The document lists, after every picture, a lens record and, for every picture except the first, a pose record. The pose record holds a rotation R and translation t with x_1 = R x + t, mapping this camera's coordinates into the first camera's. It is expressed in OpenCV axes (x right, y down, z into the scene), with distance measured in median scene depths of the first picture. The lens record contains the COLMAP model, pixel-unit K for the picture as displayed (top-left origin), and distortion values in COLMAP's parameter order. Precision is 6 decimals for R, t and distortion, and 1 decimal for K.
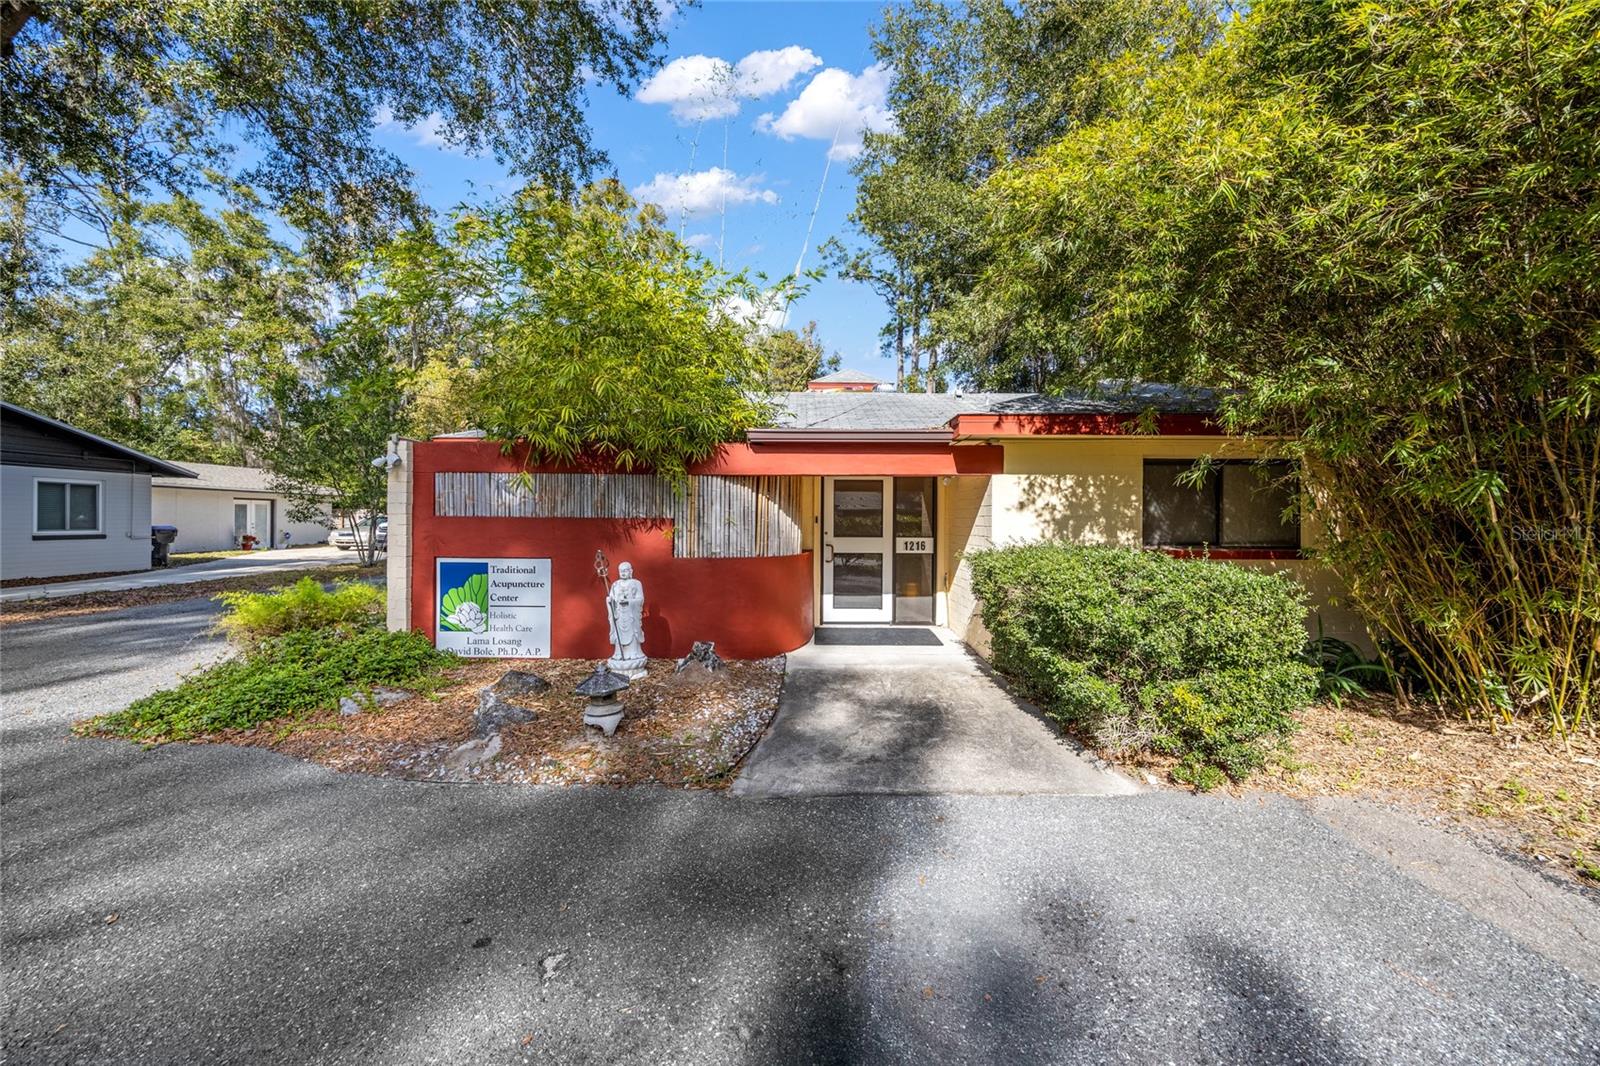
lens RADIAL K [[629.5, 0, 799.0], [0, 629.5, 529.2], [0, 0, 1]] dist [-0.008424, 0.000262]
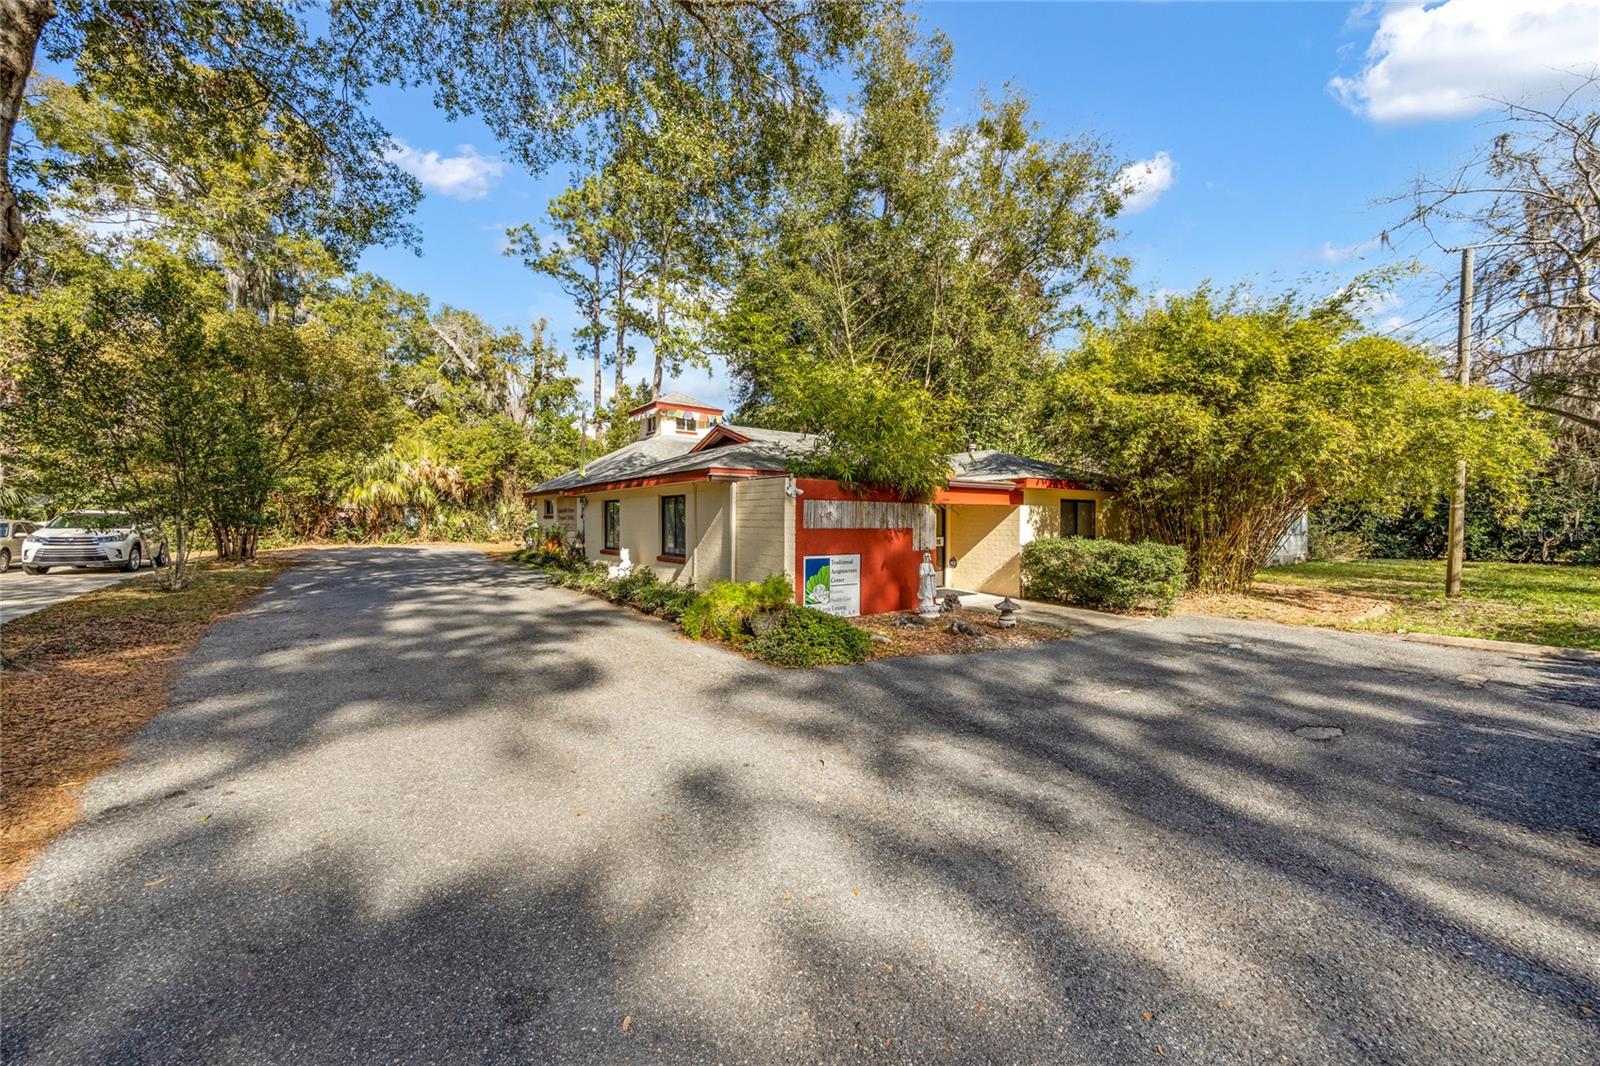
lens RADIAL K [[640.7, 0, 801.3], [0, 640.7, 534.3], [0, 0, 1]] dist [0.024526, 0.000073]
pose [[0.790301, -0.014525, 0.612546, -1.508655], [0.008630, 0.999884, 0.012576, -0.025524], [-0.612657, -0.004653, 0.790335, -0.201520]]
